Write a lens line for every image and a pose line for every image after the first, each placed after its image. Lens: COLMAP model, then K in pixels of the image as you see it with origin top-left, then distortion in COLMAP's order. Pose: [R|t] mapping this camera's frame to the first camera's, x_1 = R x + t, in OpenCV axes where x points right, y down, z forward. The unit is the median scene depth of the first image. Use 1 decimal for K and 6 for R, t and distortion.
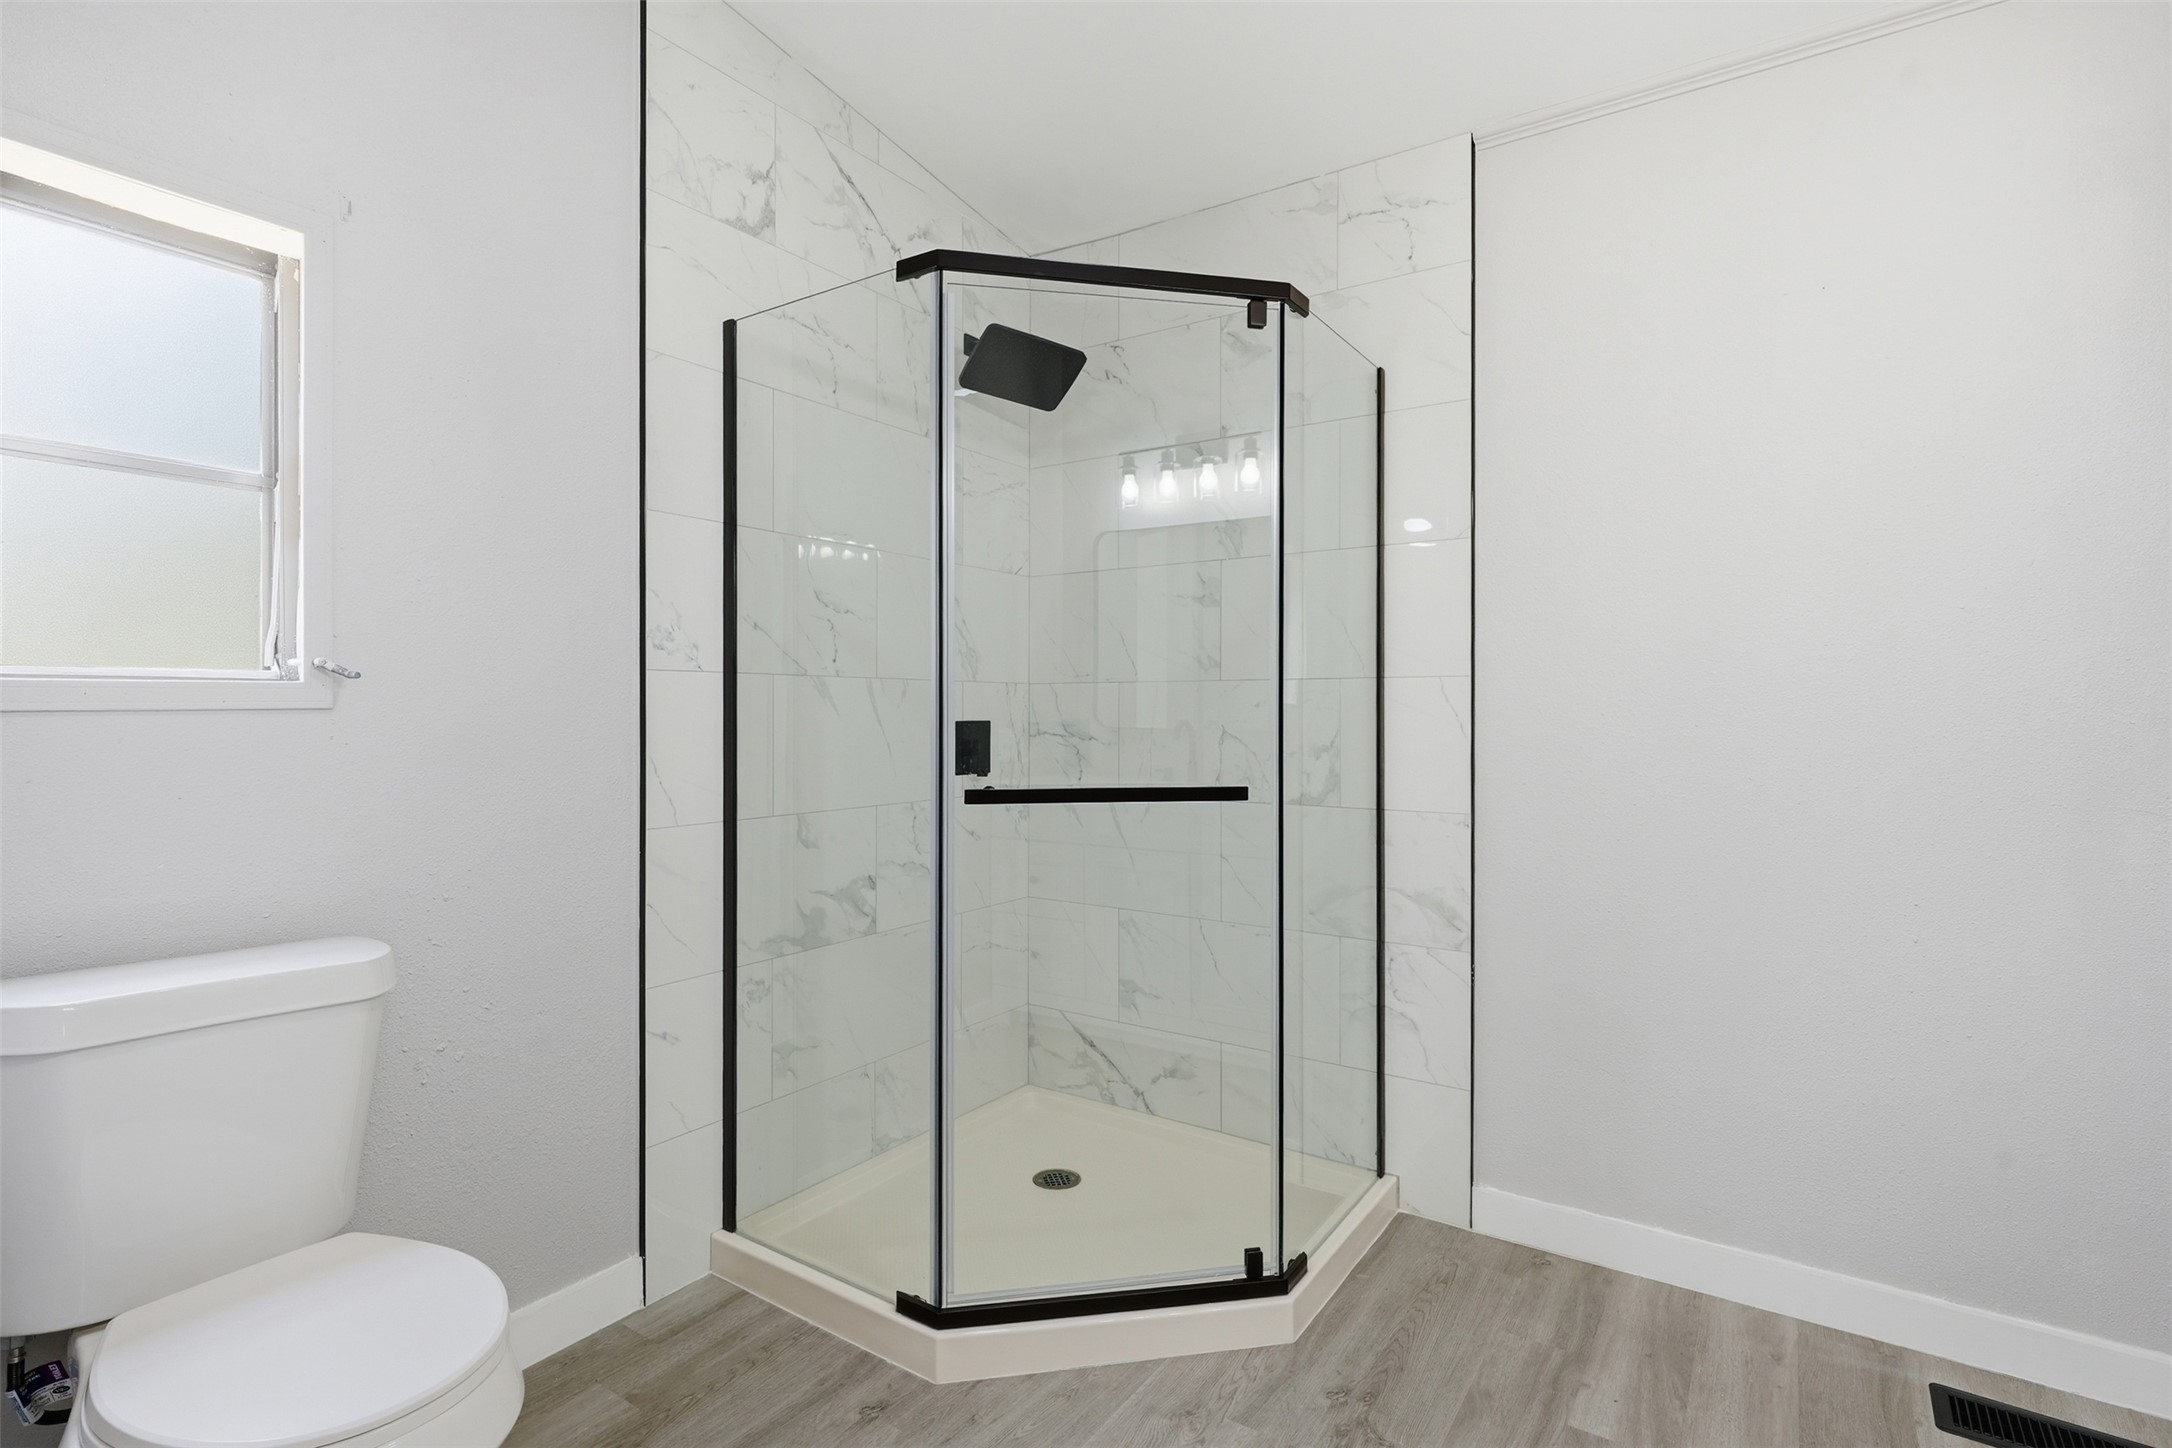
lens RADIAL K [[1036.7, 0, 1084.4], [0, 1036.7, 713.5], [0, 0, 1]] dist [0.000284, -0.000131]
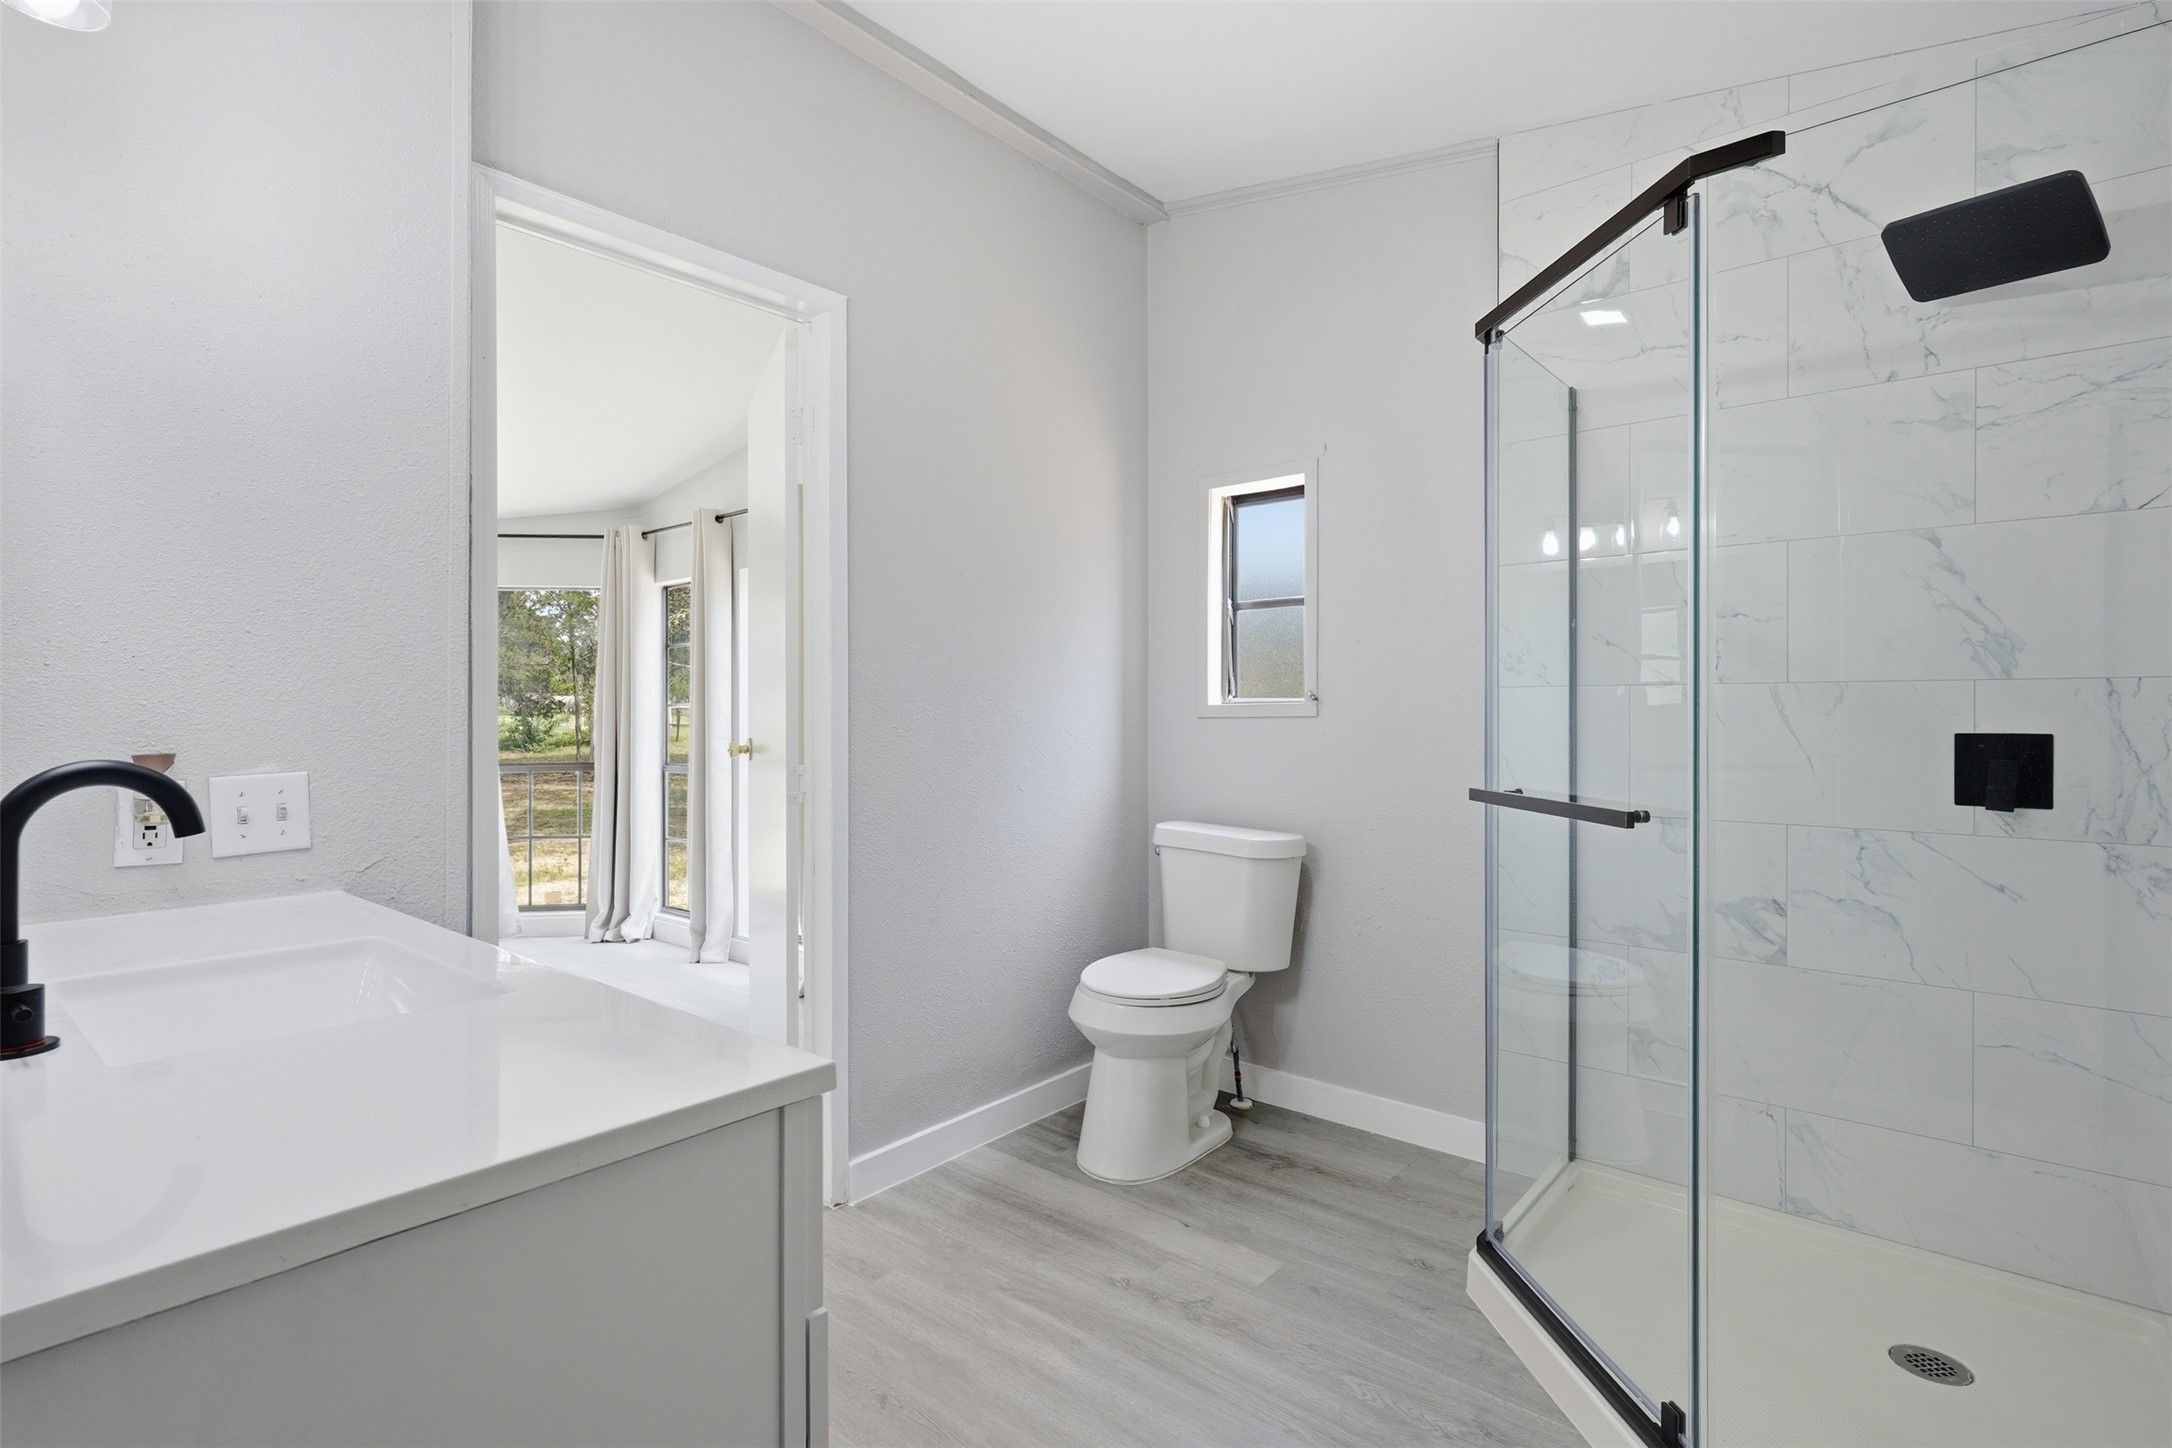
lens RADIAL K [[1041.9, 0, 1080.7], [0, 1041.9, 700.0], [0, 0, 1]] dist [-0.000186, 0.000468]
pose [[-0.104884, -0.011458, -0.994419, 0.779879], [-0.000932, 0.999934, -0.011423, -0.008438], [0.994484, -0.000271, -0.104887, 0.493007]]
